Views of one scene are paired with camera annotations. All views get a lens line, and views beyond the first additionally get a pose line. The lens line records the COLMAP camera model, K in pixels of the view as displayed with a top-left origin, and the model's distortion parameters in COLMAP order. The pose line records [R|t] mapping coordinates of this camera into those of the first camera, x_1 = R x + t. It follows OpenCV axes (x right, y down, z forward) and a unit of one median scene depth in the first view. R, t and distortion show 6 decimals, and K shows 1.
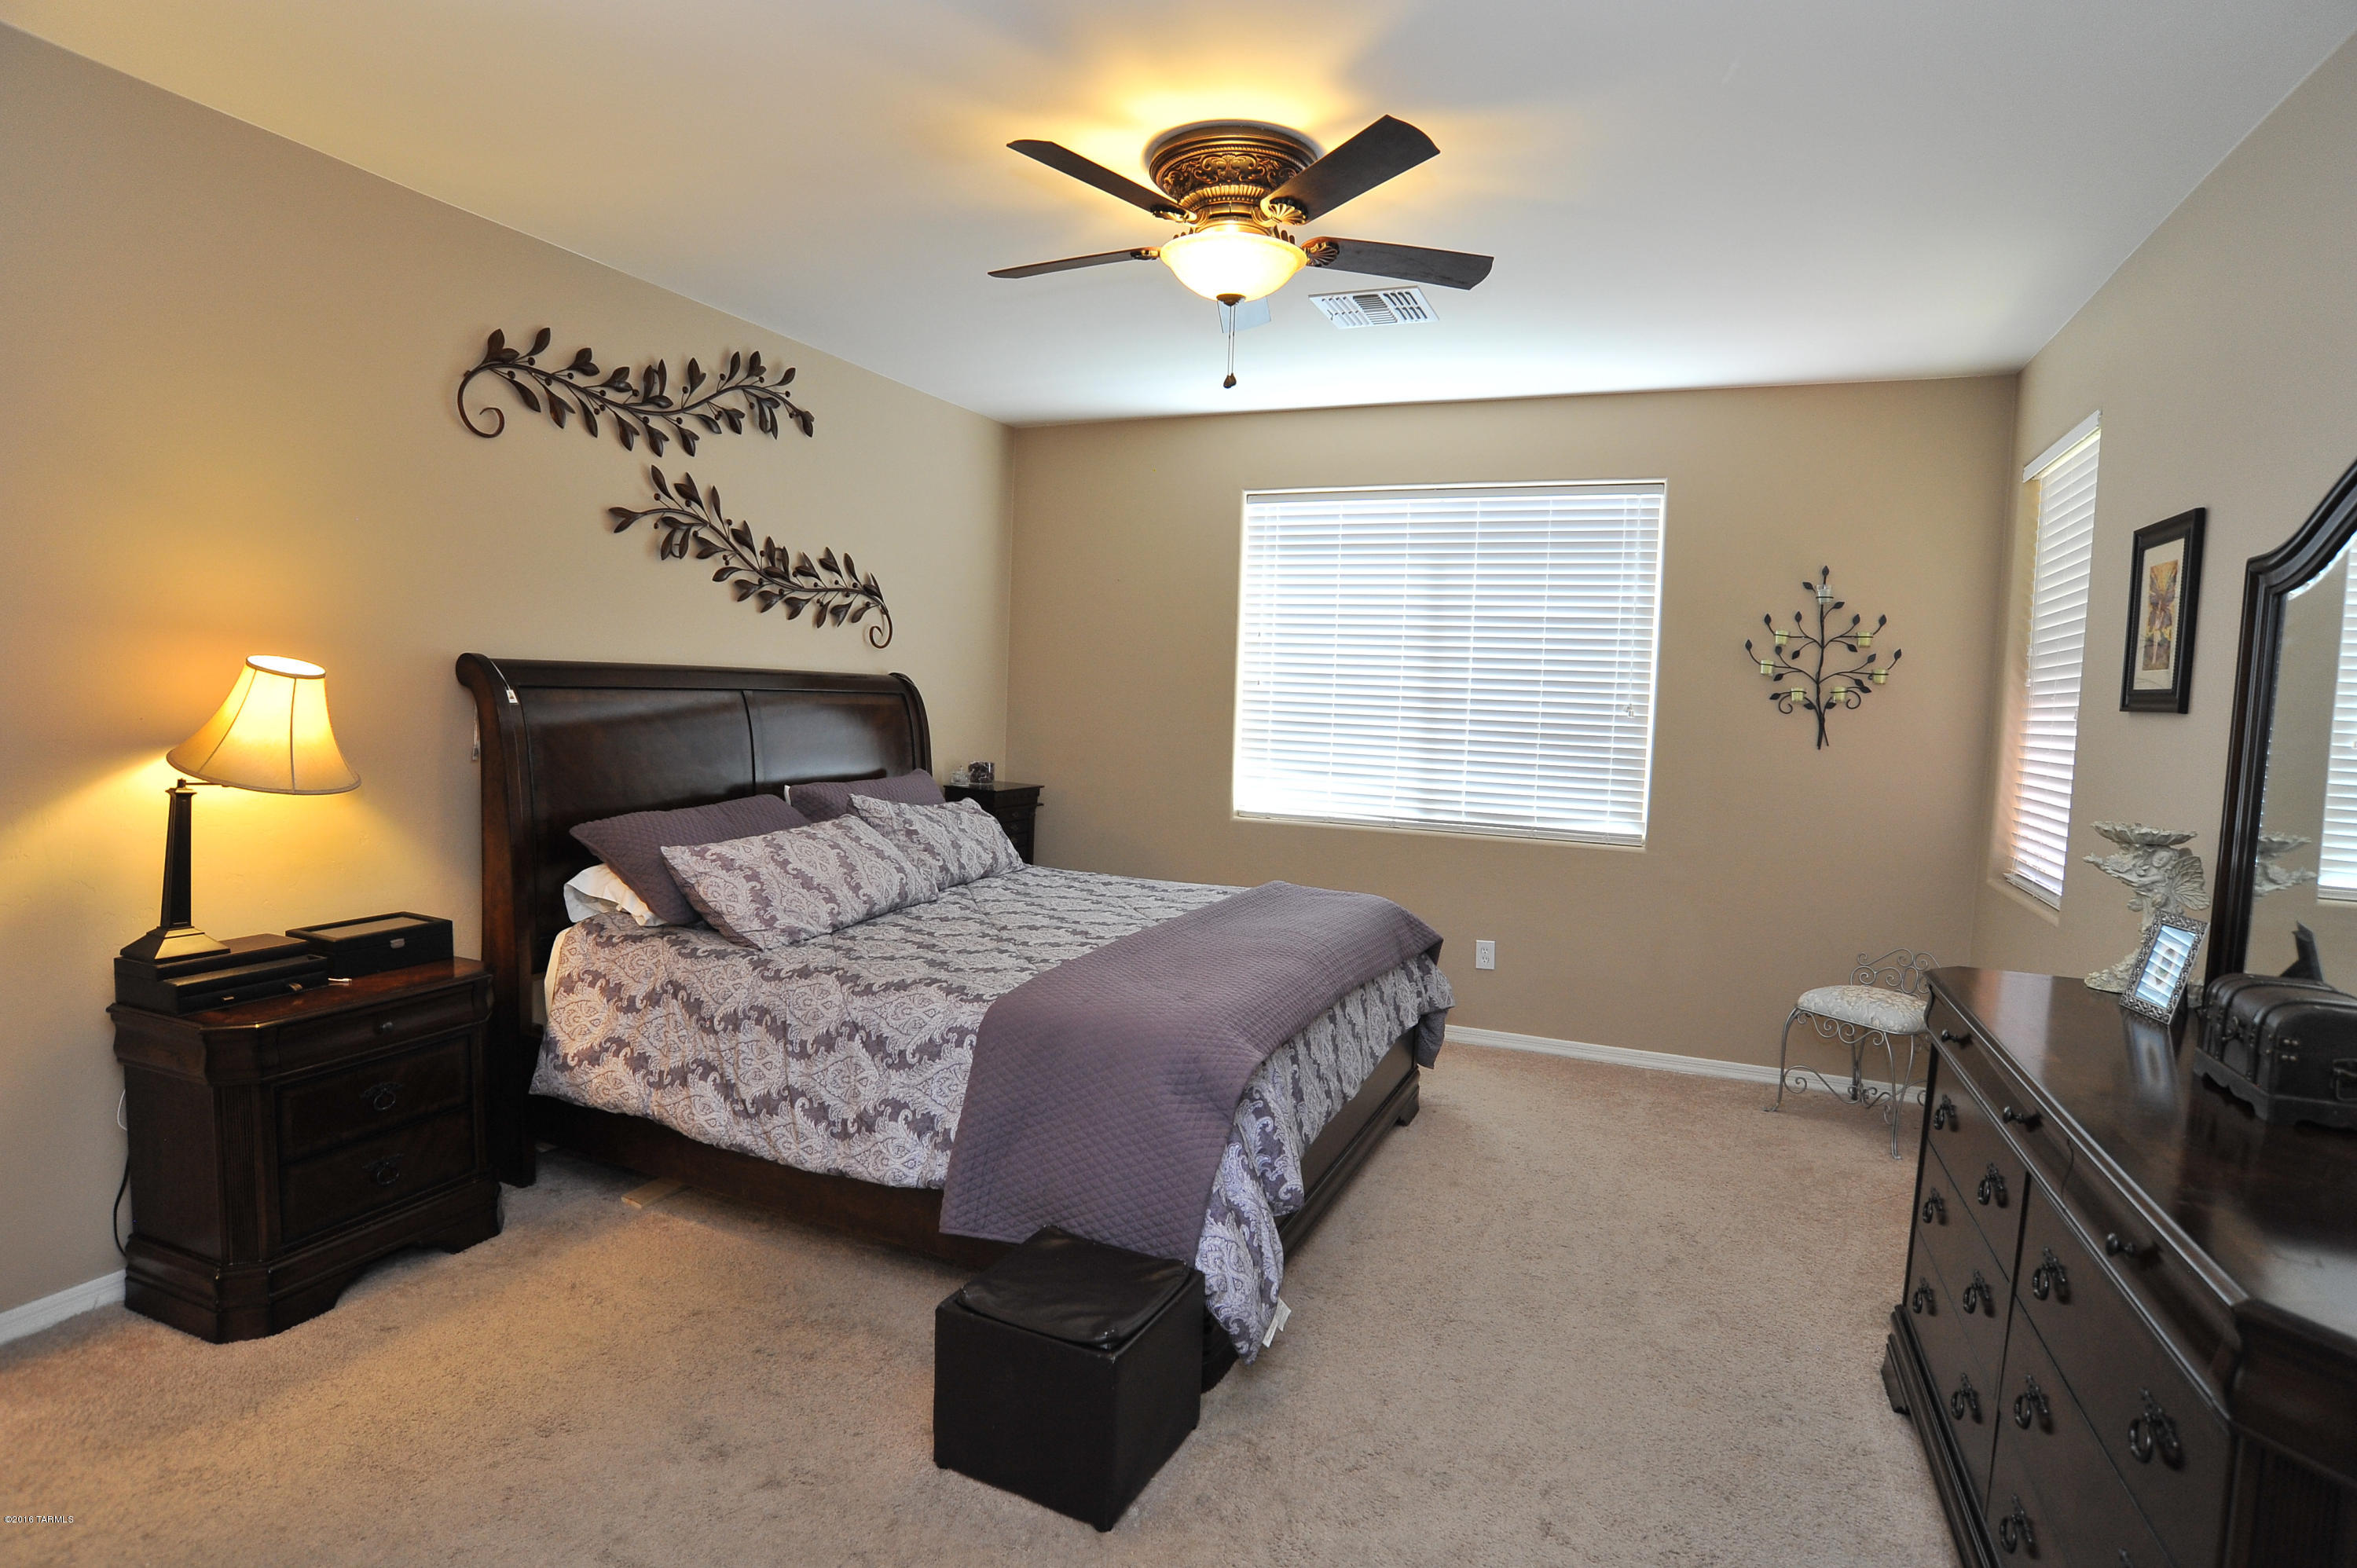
lens RADIAL K [[1198.5, 0, 1178.5], [0, 1198.5, 784.0], [0, 0, 1]] dist [-0.114078, 0.060645]
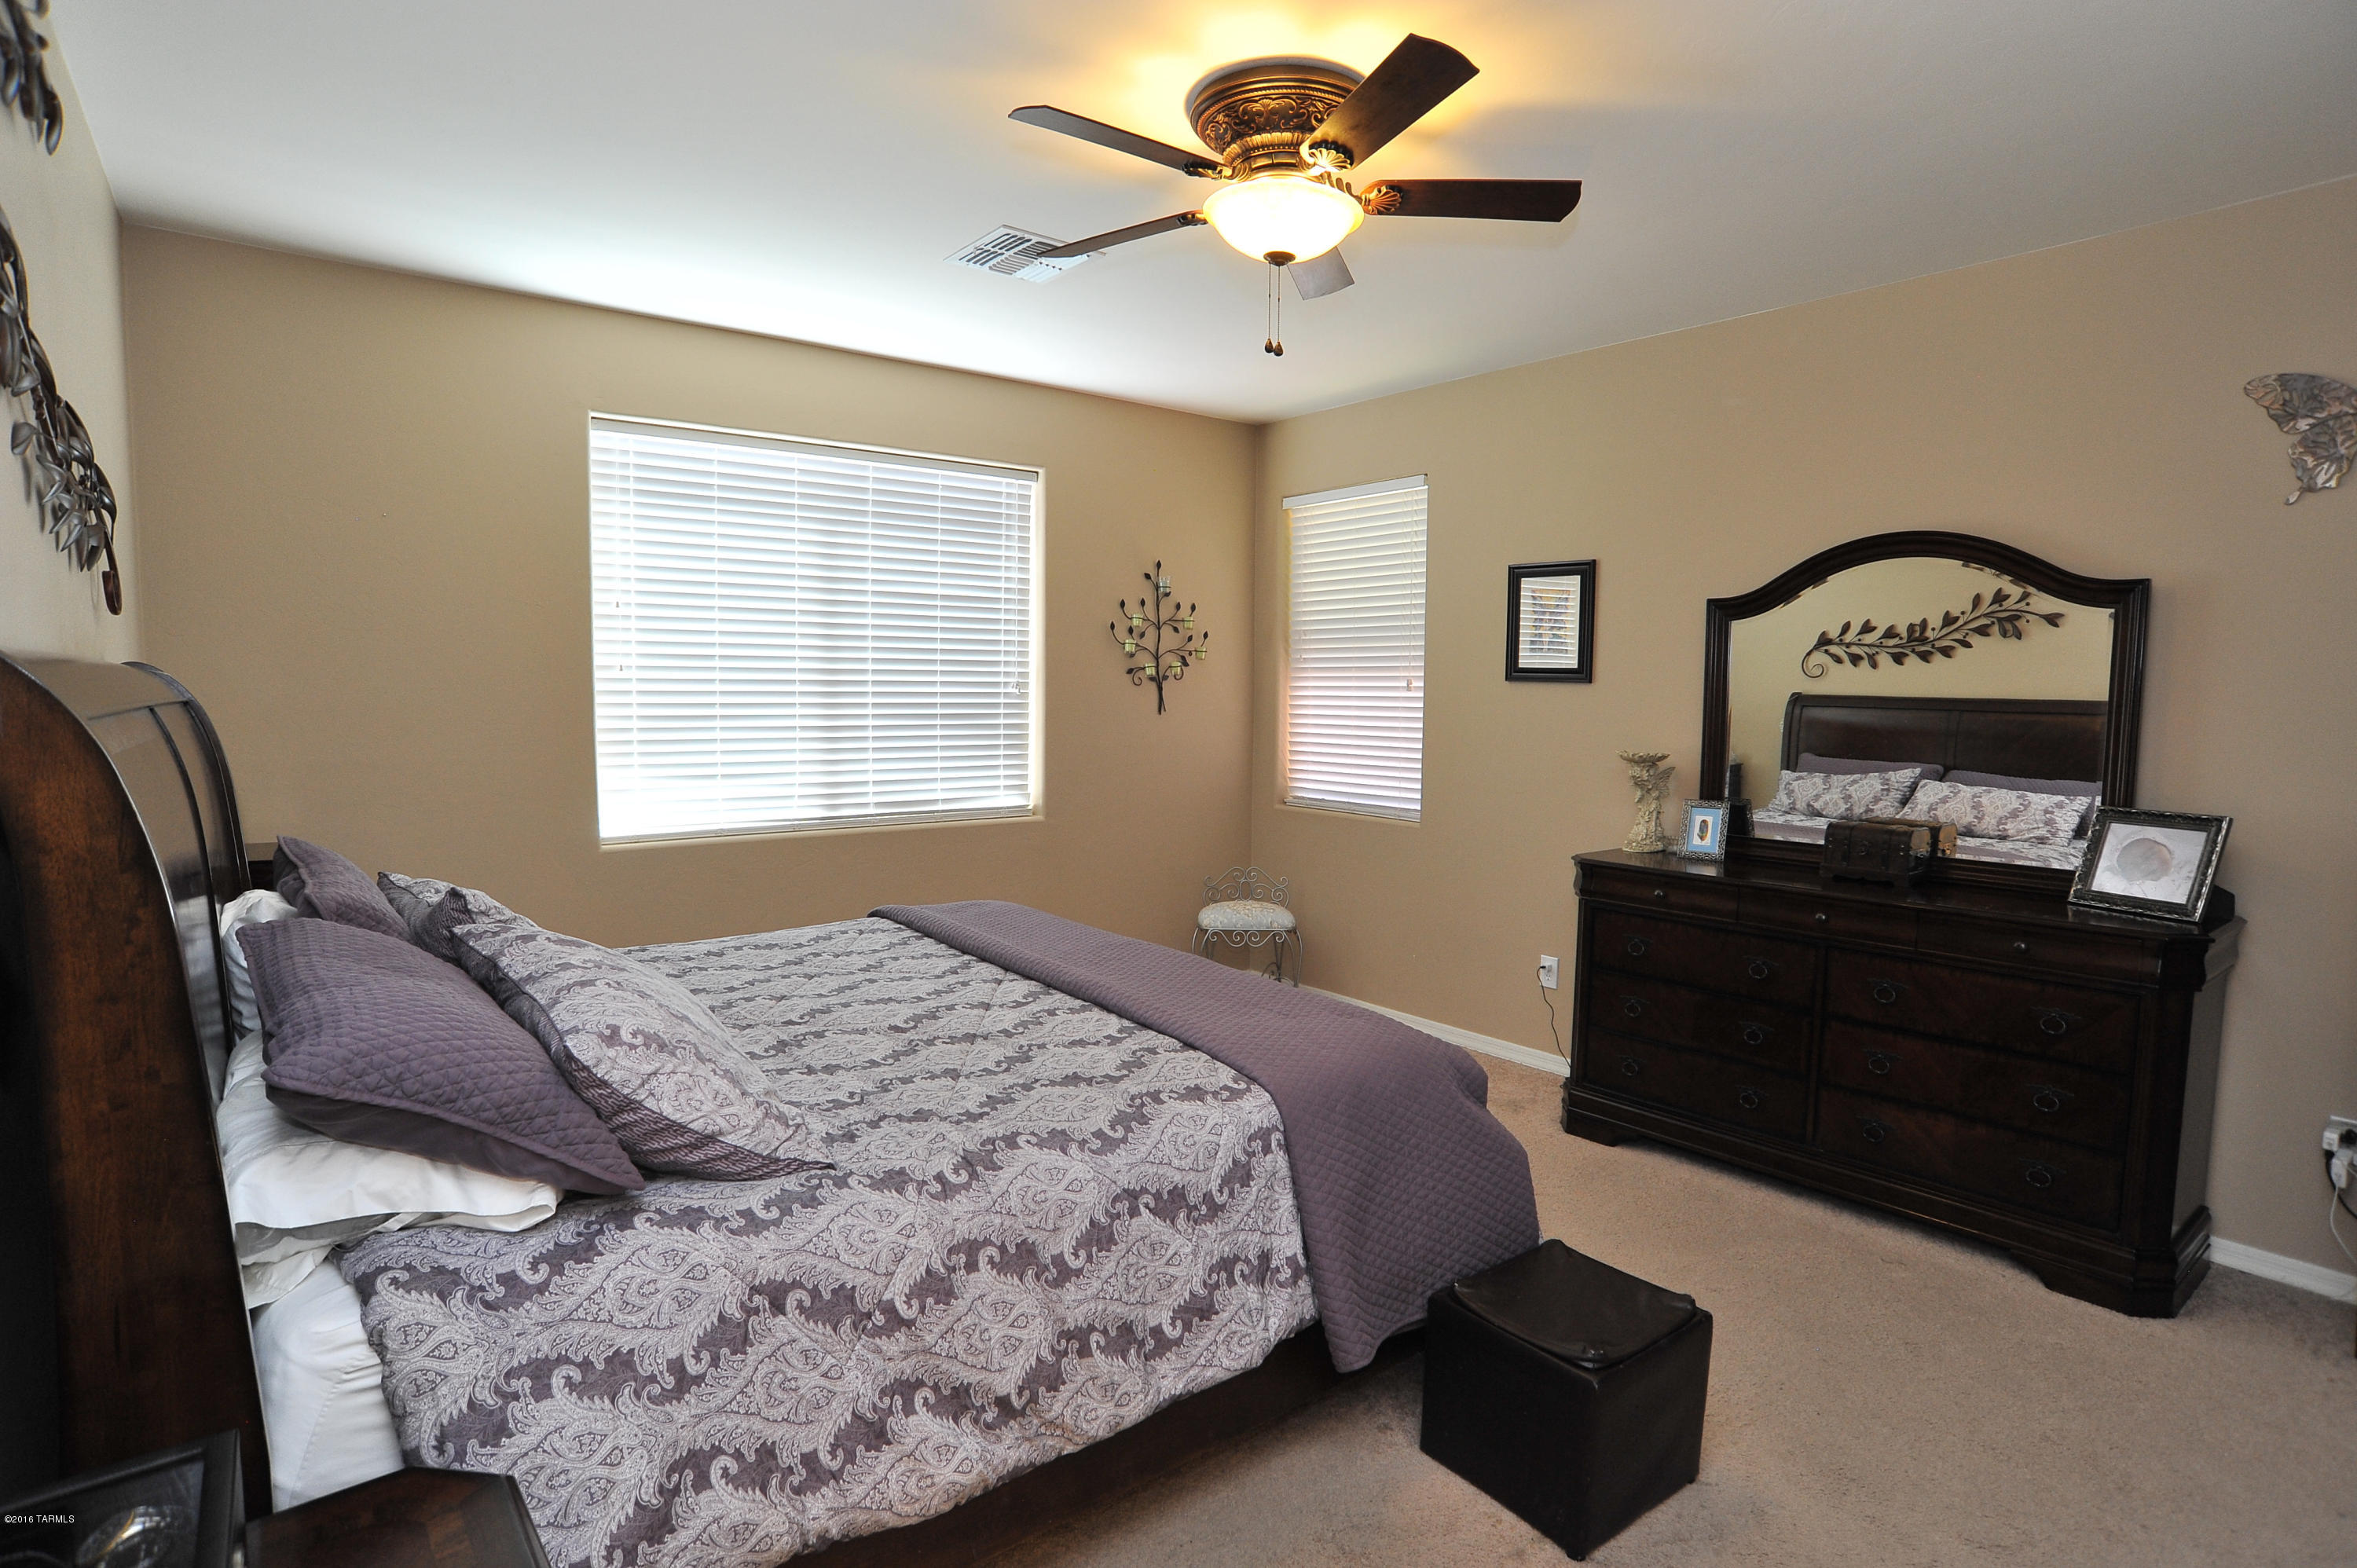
lens RADIAL K [[1198.5, 0, 1178.5], [0, 1198.5, 784.0], [0, 0, 1]] dist [-0.114078, 0.060645]
pose [[0.469838, -0.100401, 0.877024, -0.518674], [0.072373, 0.994547, 0.075084, -0.049529], [-0.879781, 0.028196, 0.474543, 0.401872]]
